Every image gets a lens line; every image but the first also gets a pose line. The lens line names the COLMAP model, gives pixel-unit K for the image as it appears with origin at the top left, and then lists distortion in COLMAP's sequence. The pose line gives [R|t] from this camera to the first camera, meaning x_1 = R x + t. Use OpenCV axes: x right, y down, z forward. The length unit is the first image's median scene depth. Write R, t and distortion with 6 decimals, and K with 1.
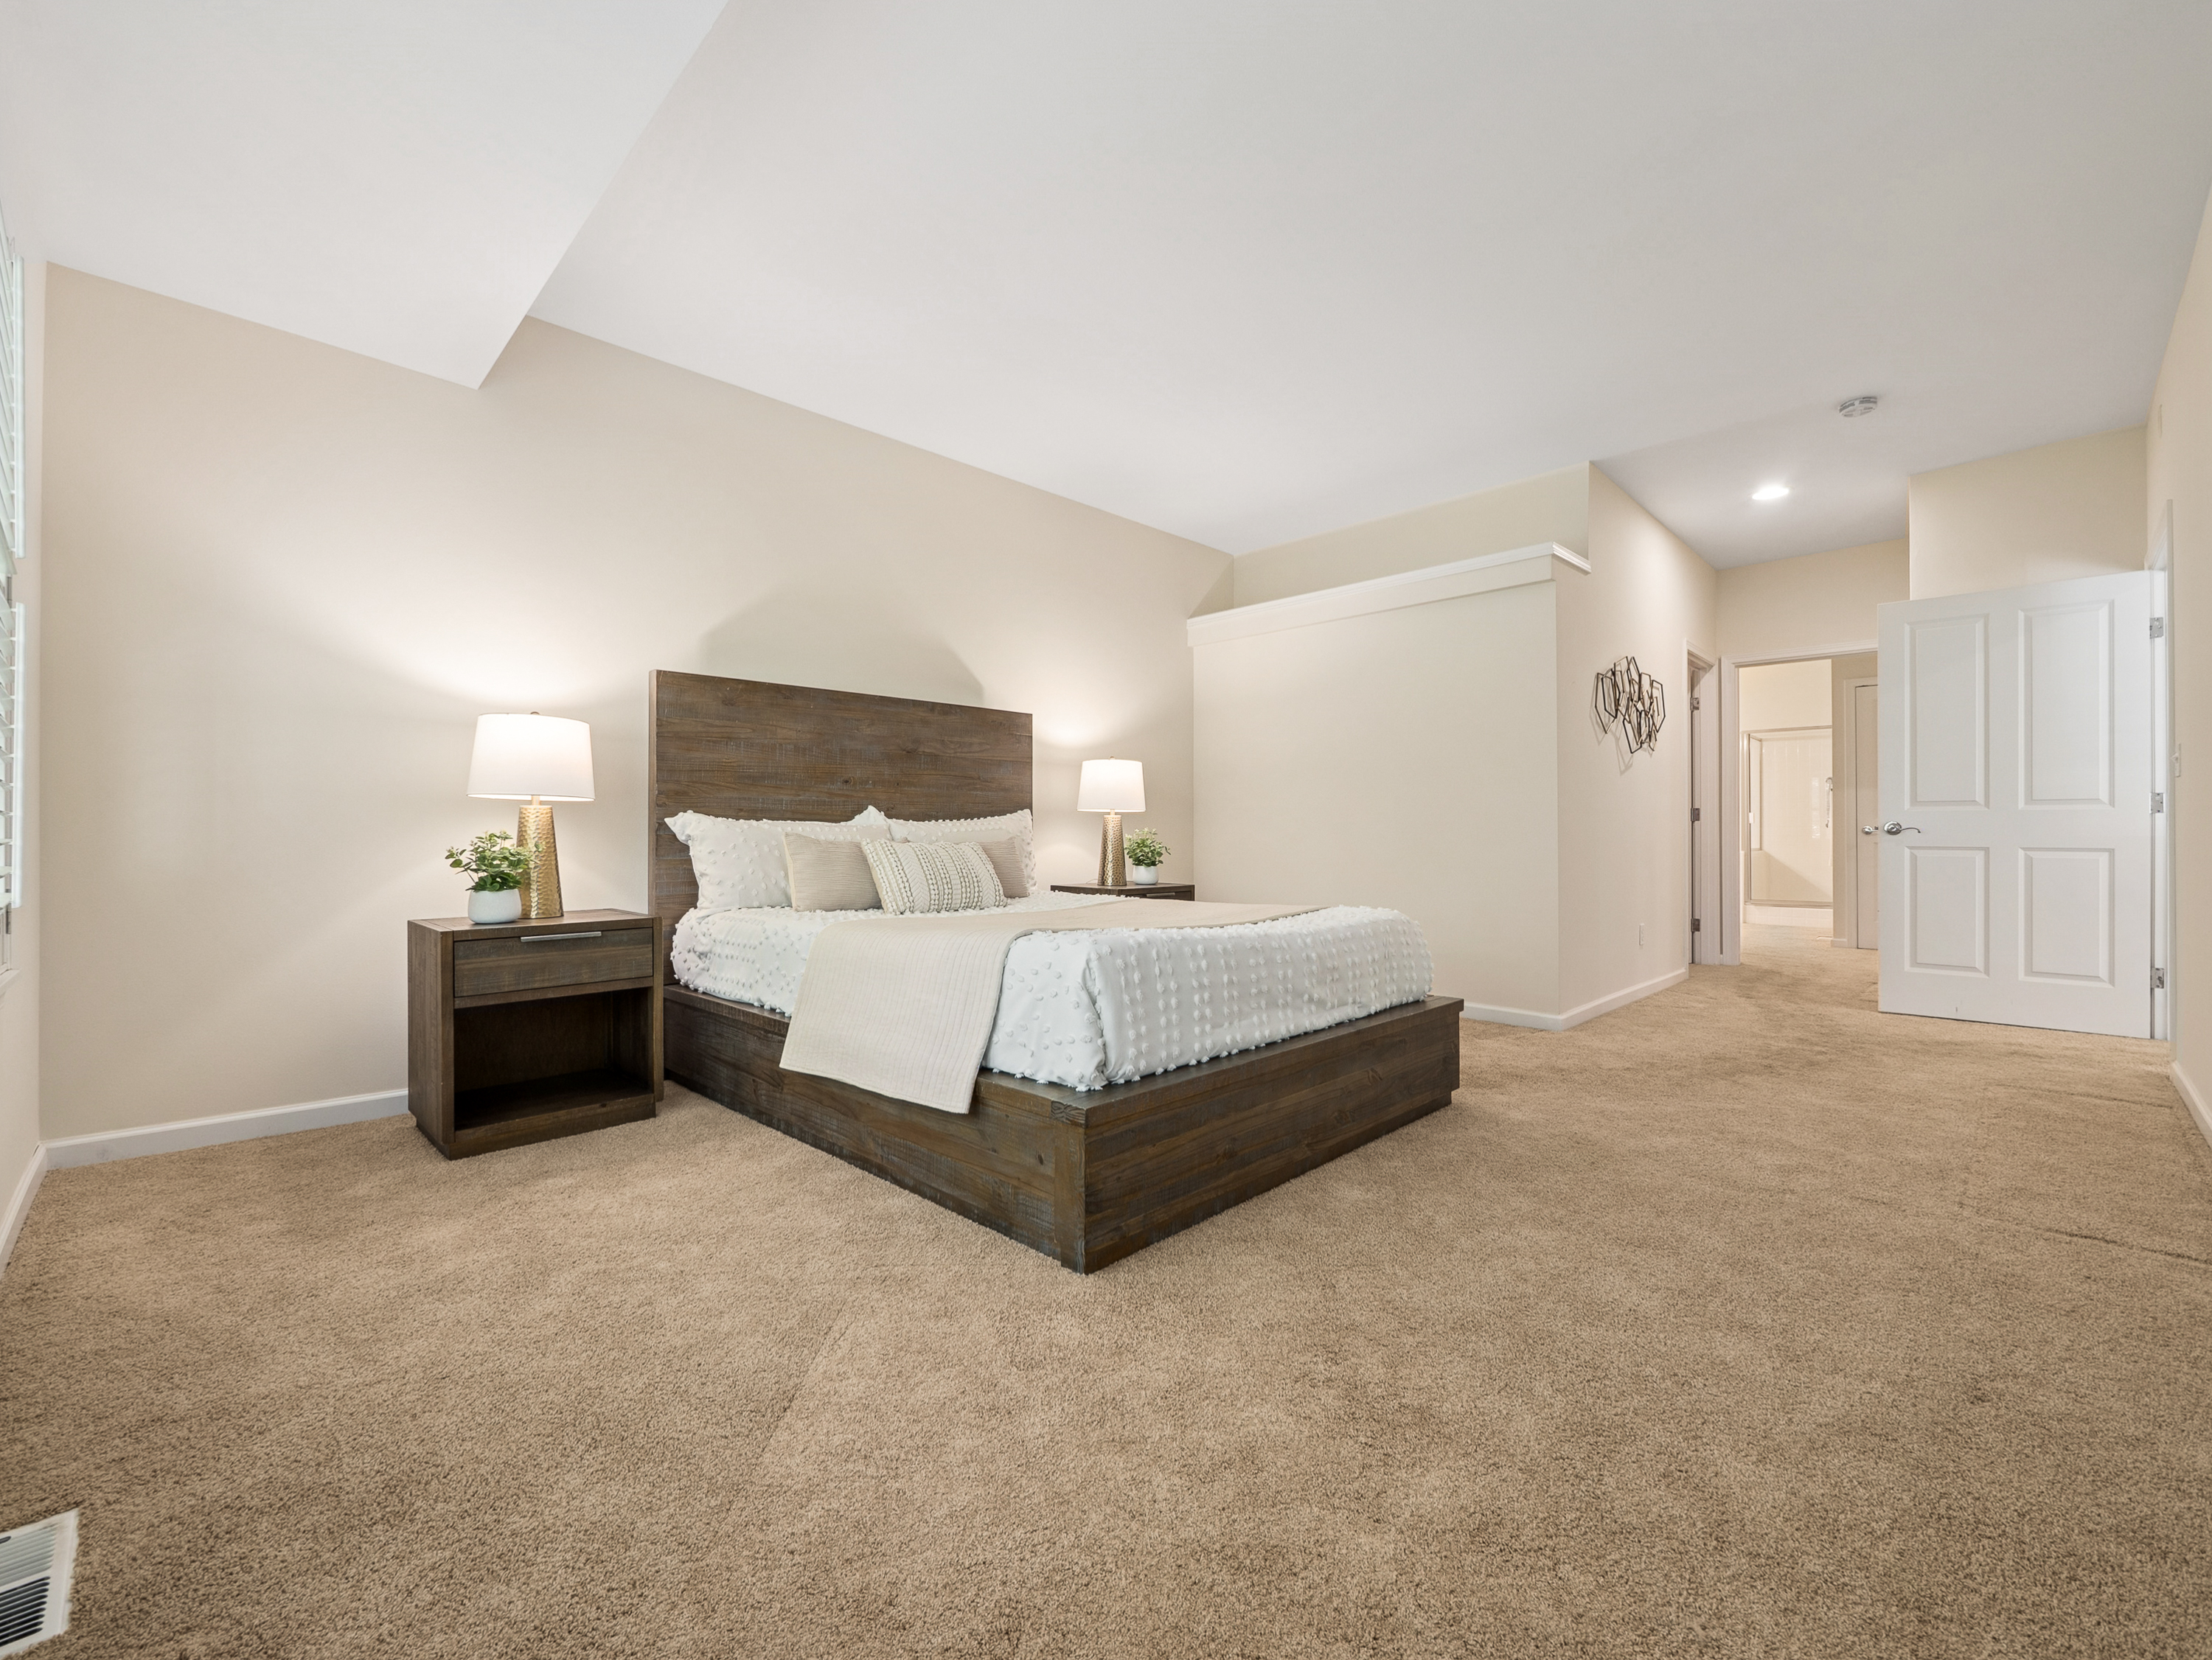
lens RADIAL K [[933.3, 0, 1097.6], [0, 933.3, 822.1], [0, 0, 1]] dist [-0.008339, 0.001231]
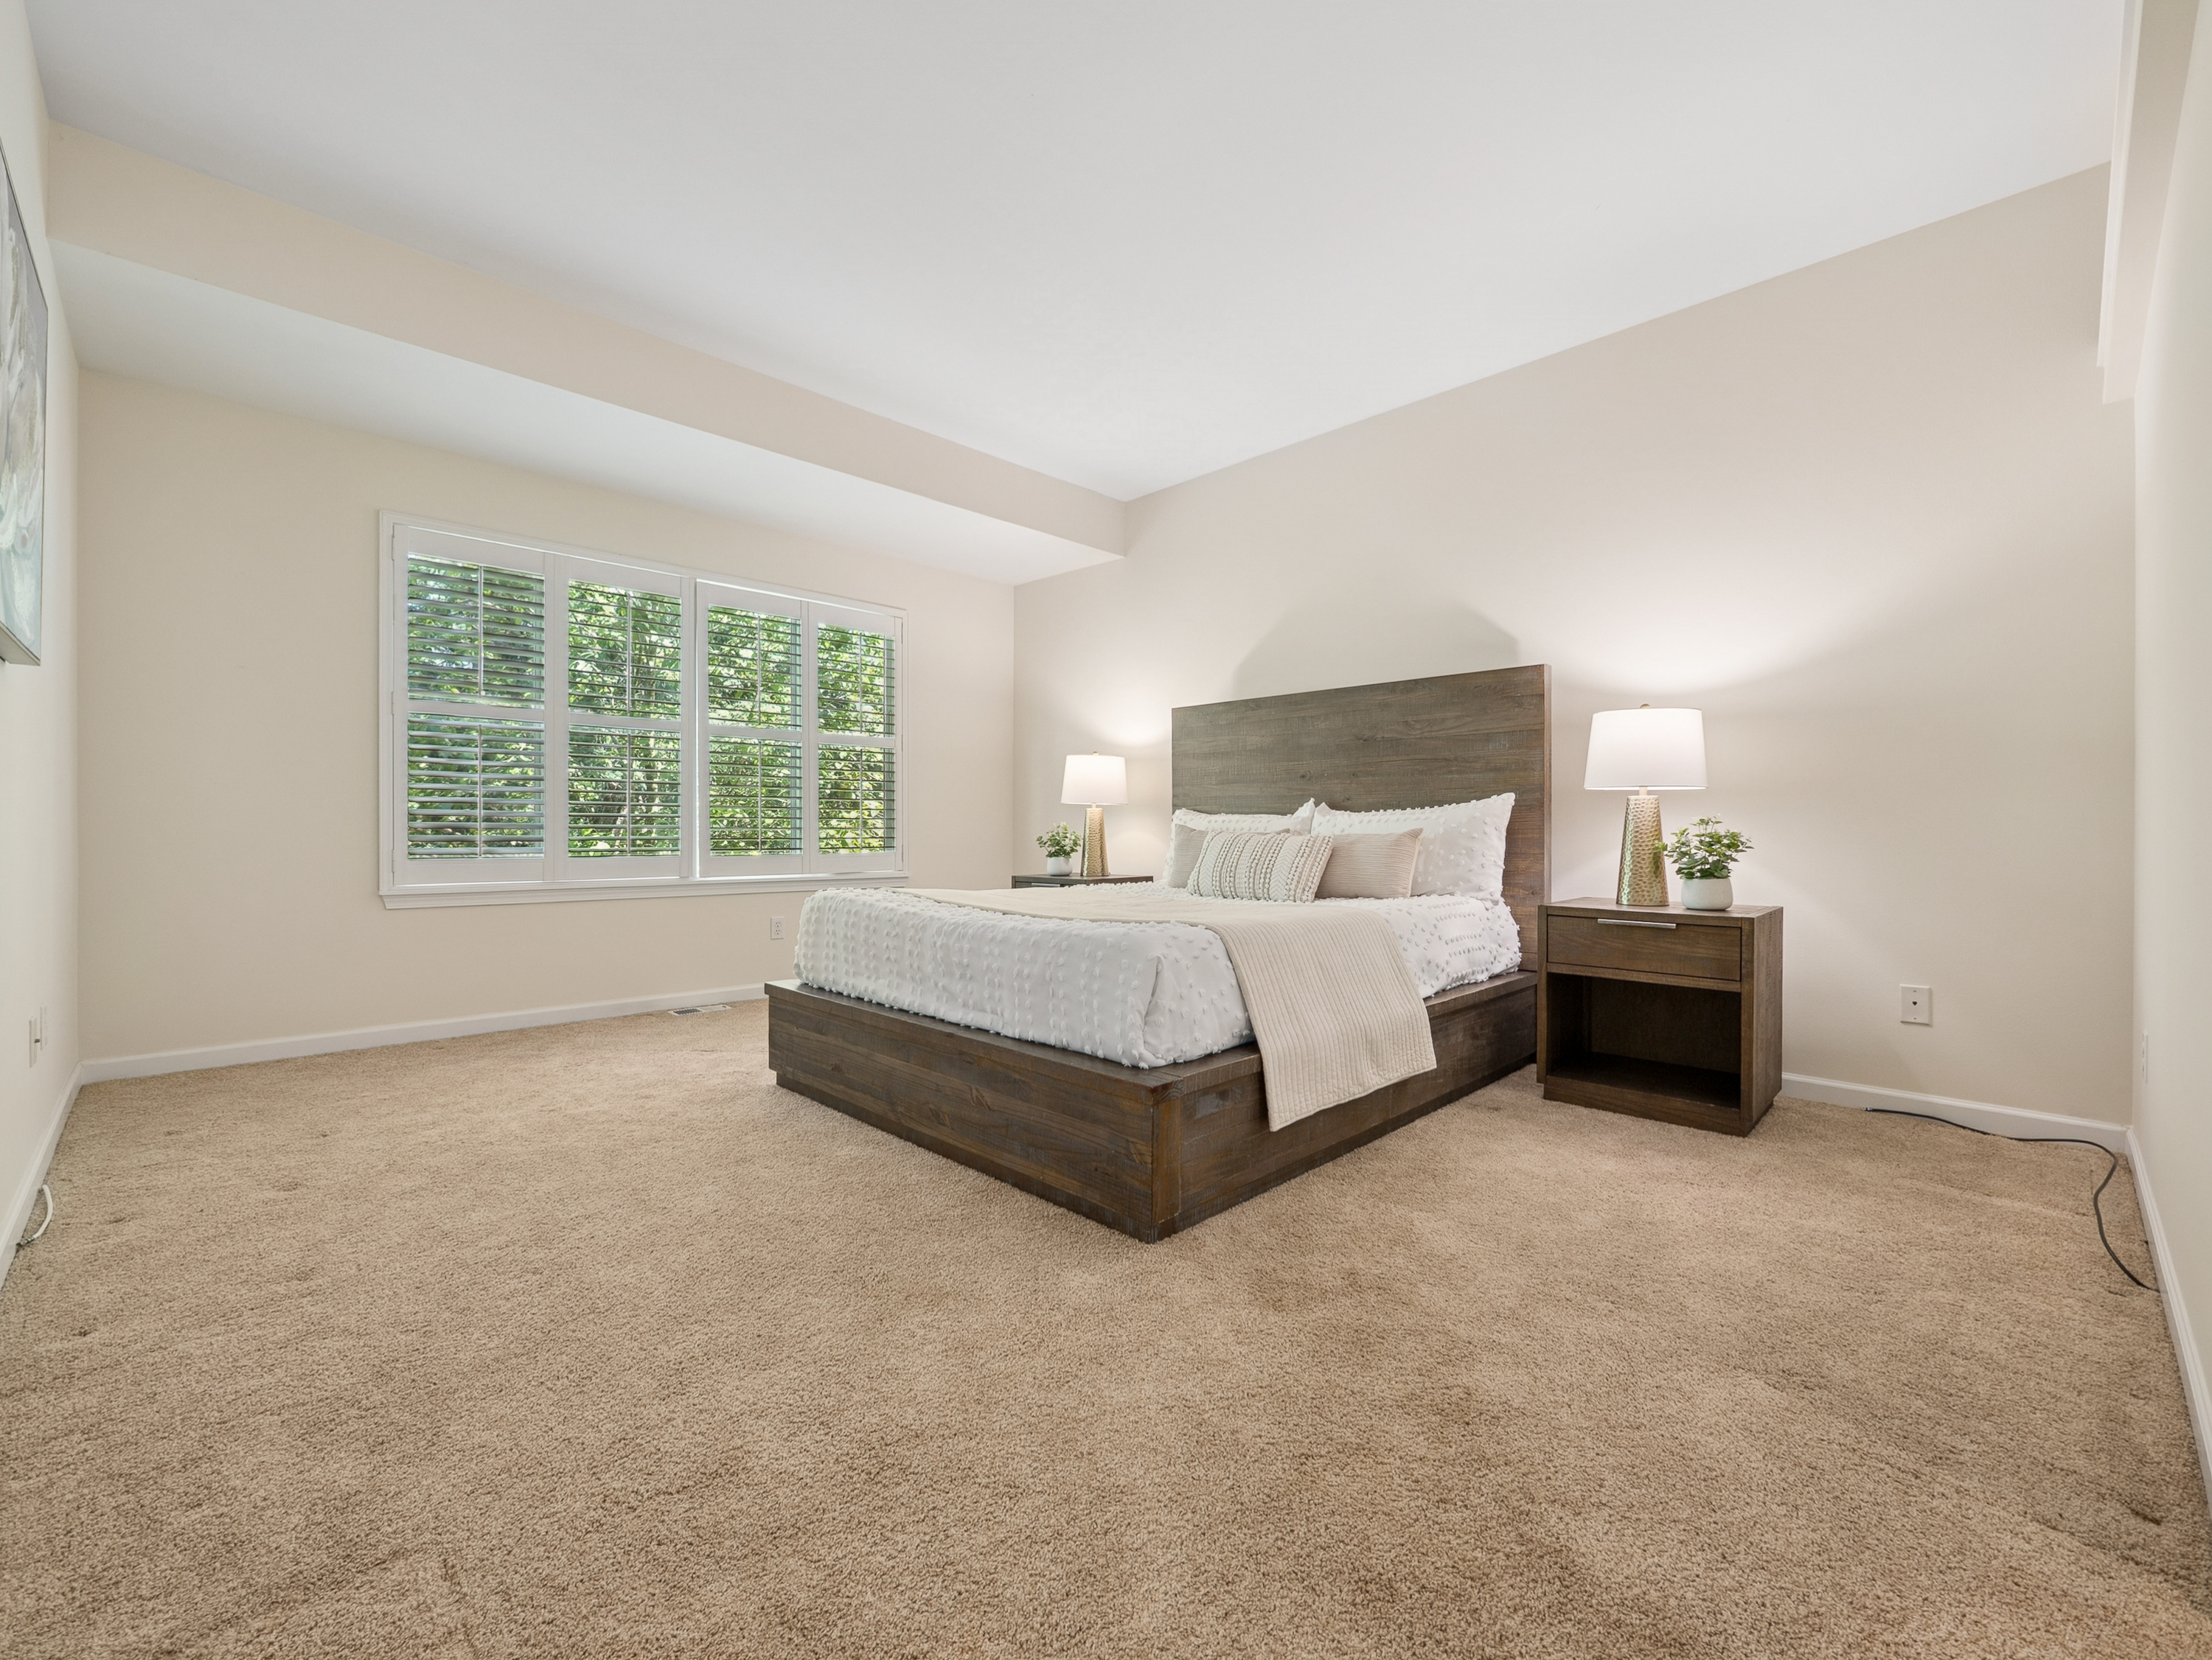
lens RADIAL K [[936.5, 0, 1097.9], [0, 936.5, 771.9], [0, 0, 1]] dist [-0.021344, 0.000102]
pose [[-0.015952, -0.057715, -0.998206, 1.046403], [0.016230, 0.998186, -0.057973, 0.014030], [0.999741, -0.017126, -0.014987, 0.988019]]
